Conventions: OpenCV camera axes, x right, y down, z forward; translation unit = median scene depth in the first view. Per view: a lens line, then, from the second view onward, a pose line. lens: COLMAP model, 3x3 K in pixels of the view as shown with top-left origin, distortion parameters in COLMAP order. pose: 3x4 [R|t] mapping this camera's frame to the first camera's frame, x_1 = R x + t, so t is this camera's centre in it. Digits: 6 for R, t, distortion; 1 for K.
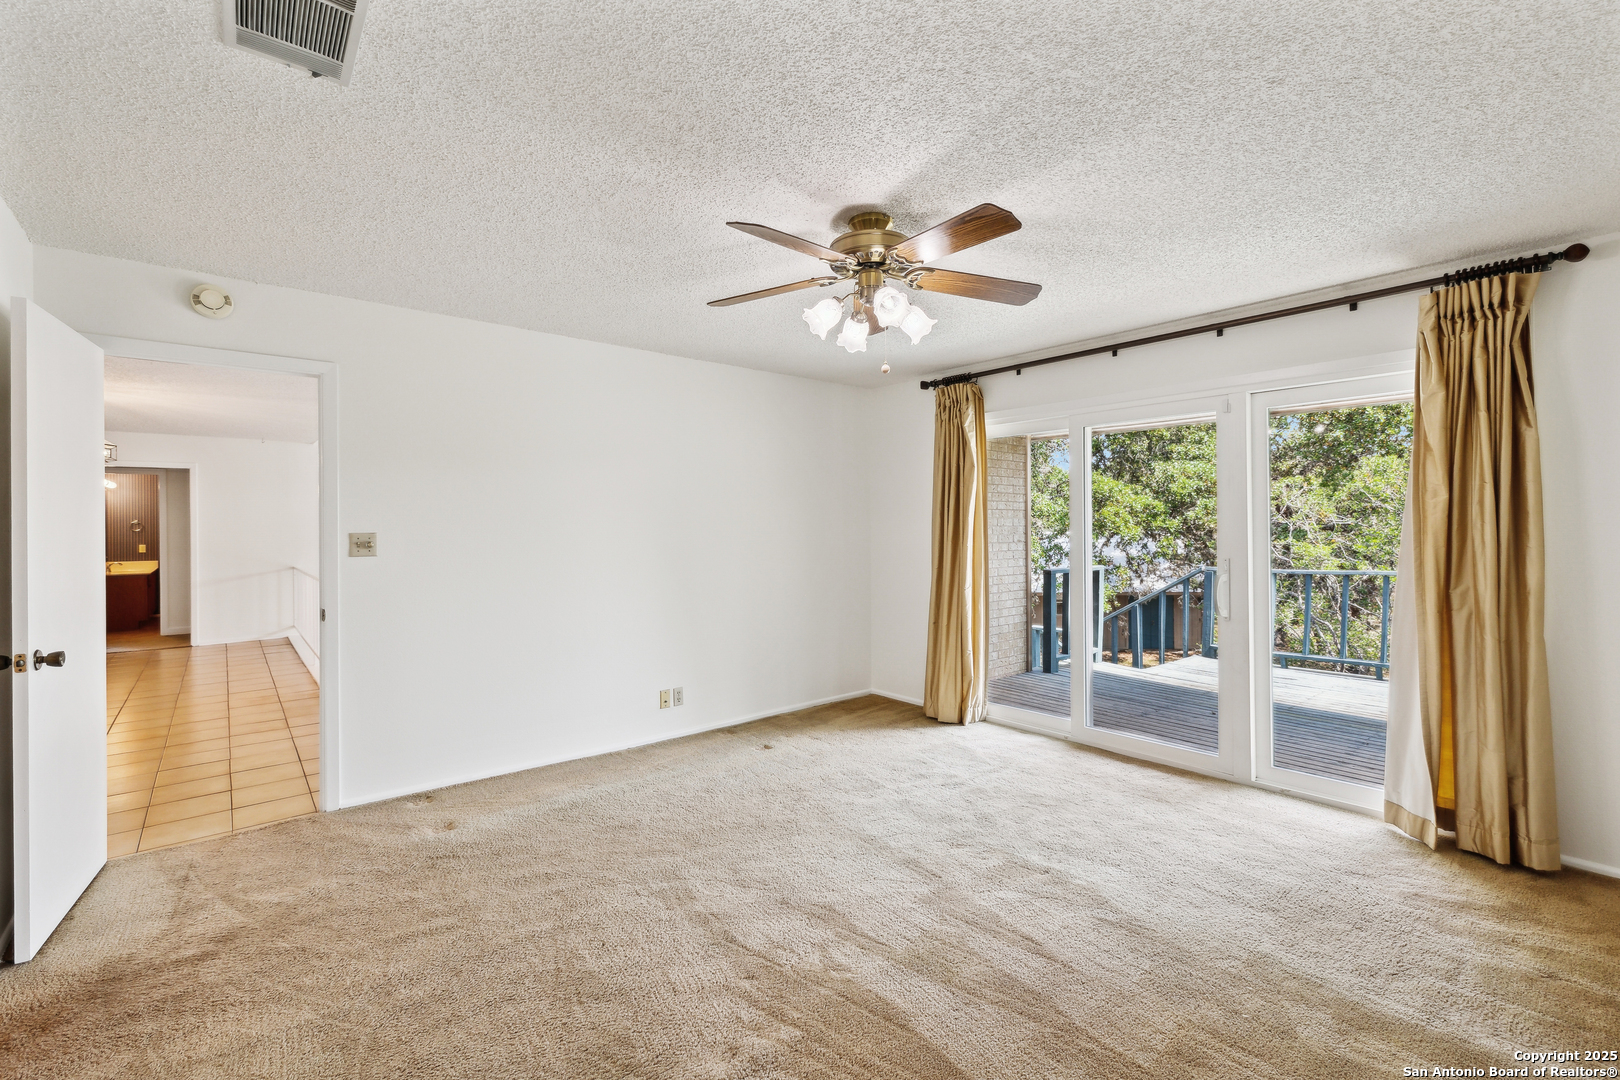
lens RADIAL K [[703.2, 0, 805.3], [0, 703.2, 539.5], [0, 0, 1]] dist [0.000756, -0.000009]
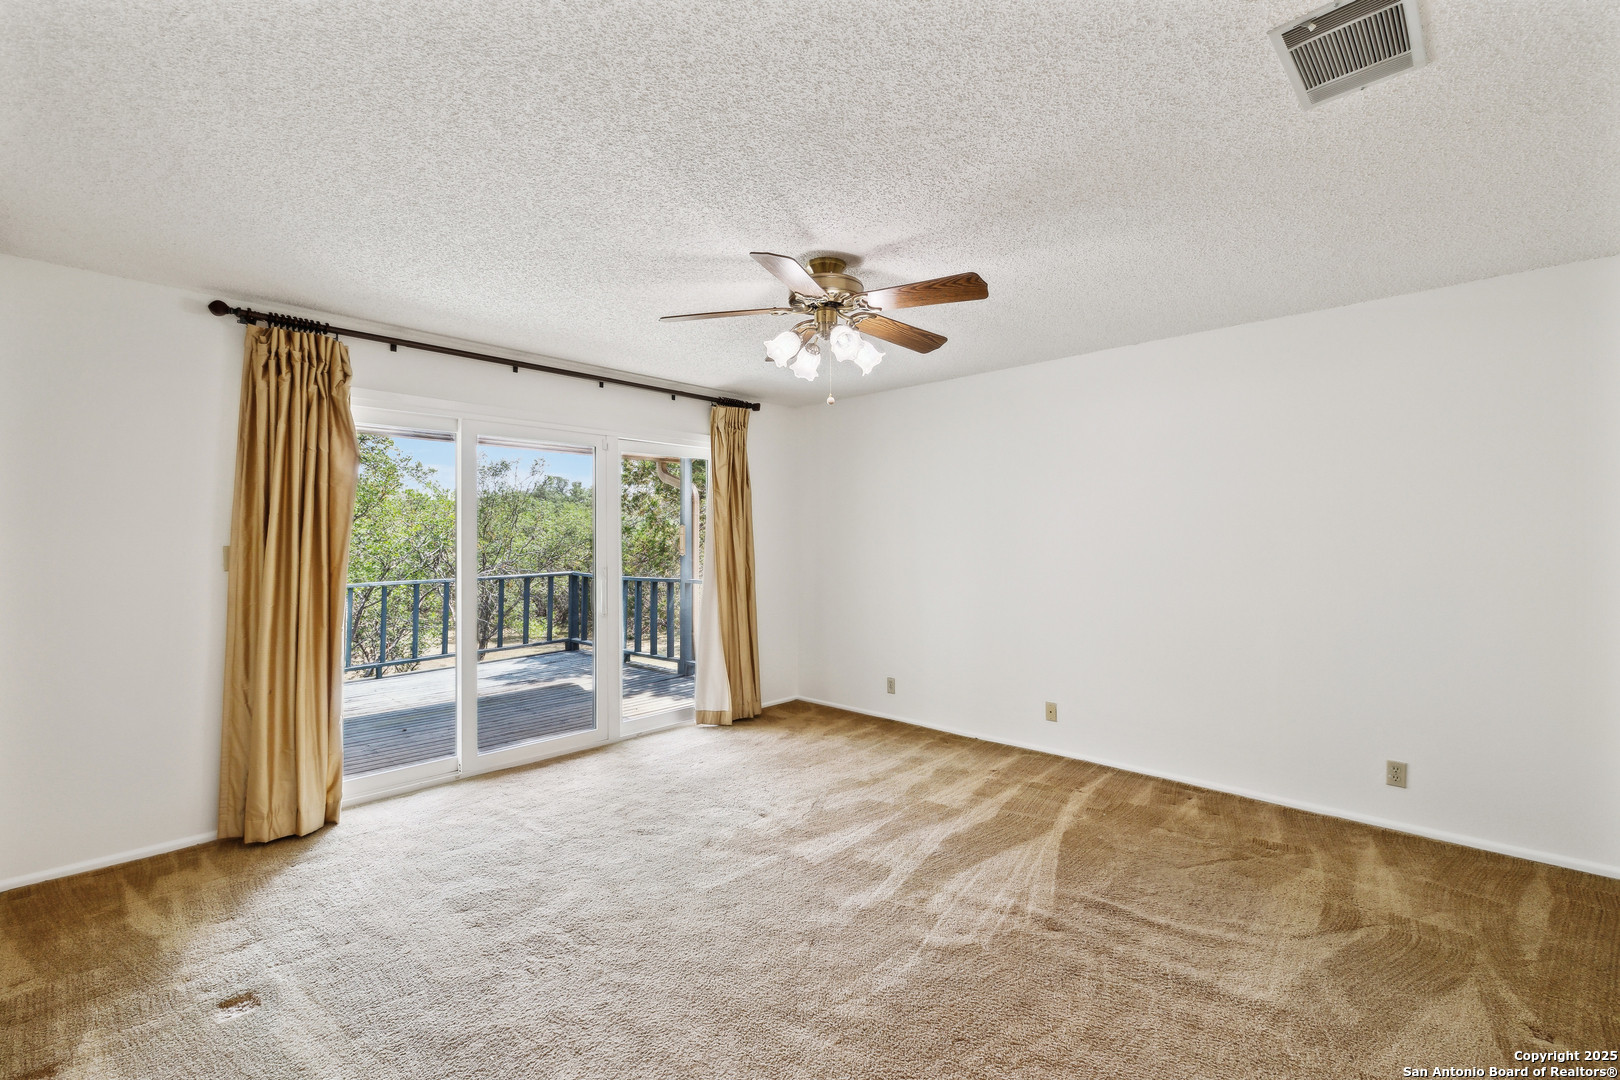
lens RADIAL K [[703.2, 0, 805.3], [0, 703.2, 539.5], [0, 0, 1]] dist [0.000756, -0.000009]
pose [[-0.113679, 0.005186, 0.993504, -0.581365], [0.020852, 0.999779, -0.002833, -0.008331], [-0.993299, 0.020394, -0.113762, 0.672497]]
